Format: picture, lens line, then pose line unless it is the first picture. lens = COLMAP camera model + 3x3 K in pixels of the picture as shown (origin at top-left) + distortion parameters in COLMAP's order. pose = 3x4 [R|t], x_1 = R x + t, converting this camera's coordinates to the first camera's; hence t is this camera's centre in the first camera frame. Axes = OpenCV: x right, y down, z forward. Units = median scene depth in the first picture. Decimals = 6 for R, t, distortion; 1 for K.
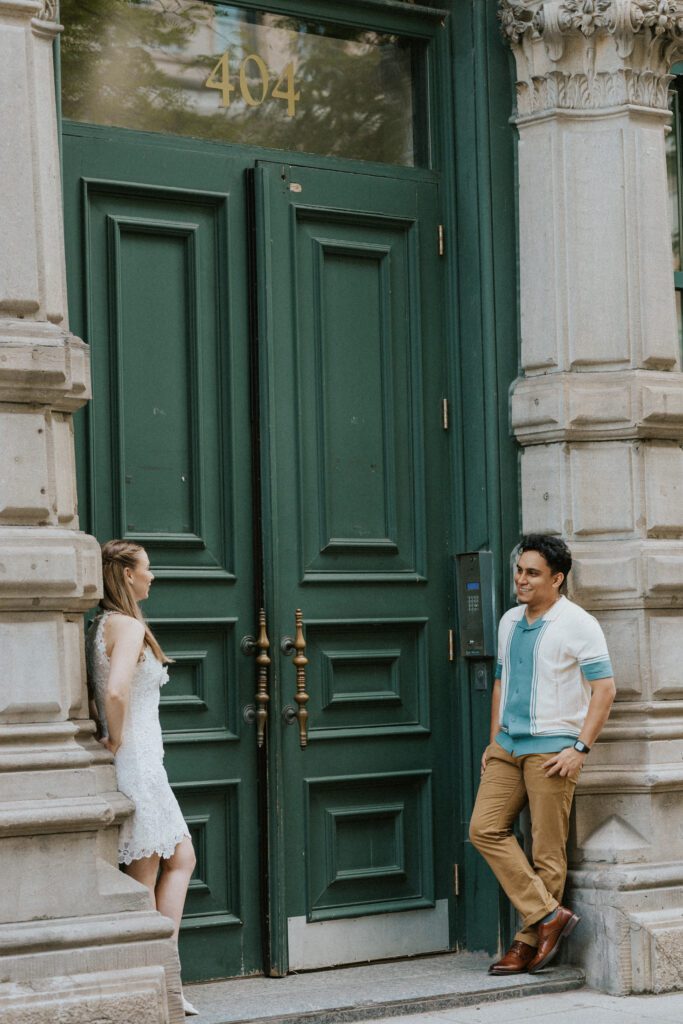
lens RADIAL K [[2406.4, 0, 328.5], [0, 2406.4, 490.7], [0, 0, 1]] dist [0.001688, 0.000000]
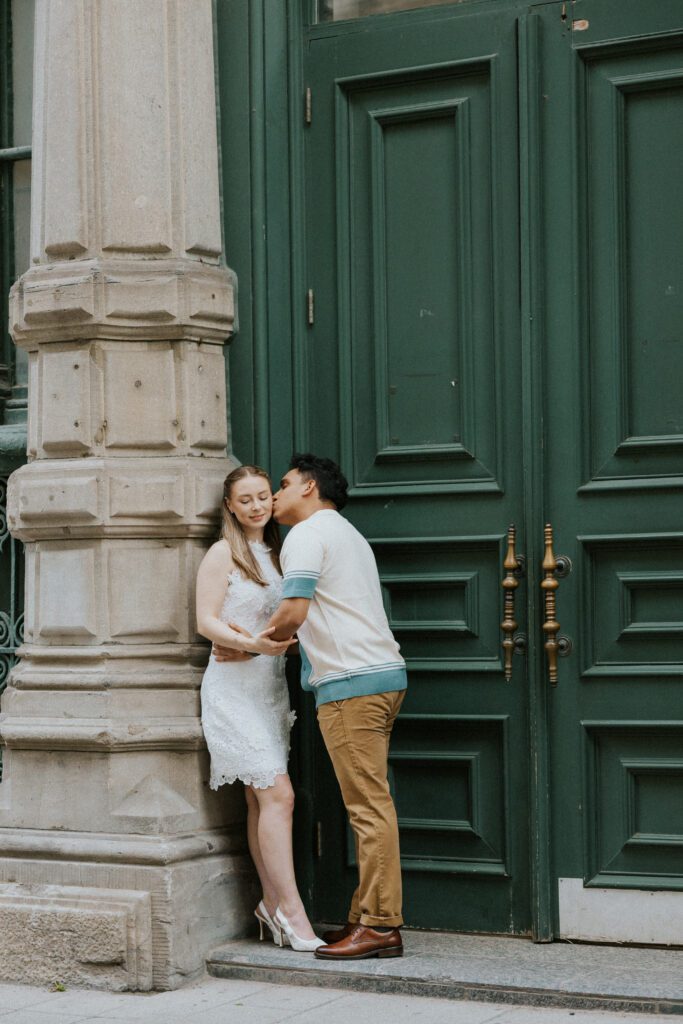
lens RADIAL K [[2406.4, 0, 350.9], [0, 2406.4, 530.6], [0, 0, 1]] dist [0.001688, 0.000000]
pose [[0.365770, -0.003425, -0.930699, 0.775249], [0.074467, 0.996895, 0.025597, 0.024457], [0.927721, -0.078669, 0.364890, 0.628319]]
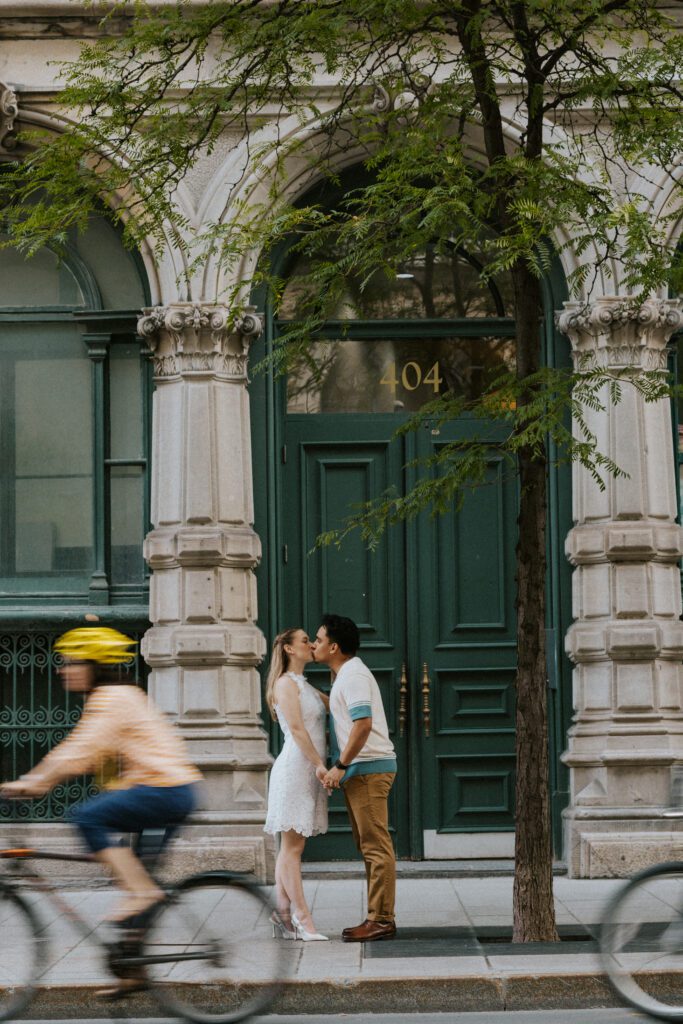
lens RADIAL K [[2406.4, 0, 344.5], [0, 2406.4, 512.6], [0, 0, 1]] dist [0.001688, 0.000000]
pose [[0.788458, -0.053038, -0.612797, 1.092120], [0.039445, 0.998585, -0.035676, -0.002637], [0.613822, 0.003957, 0.789434, -0.503330]]
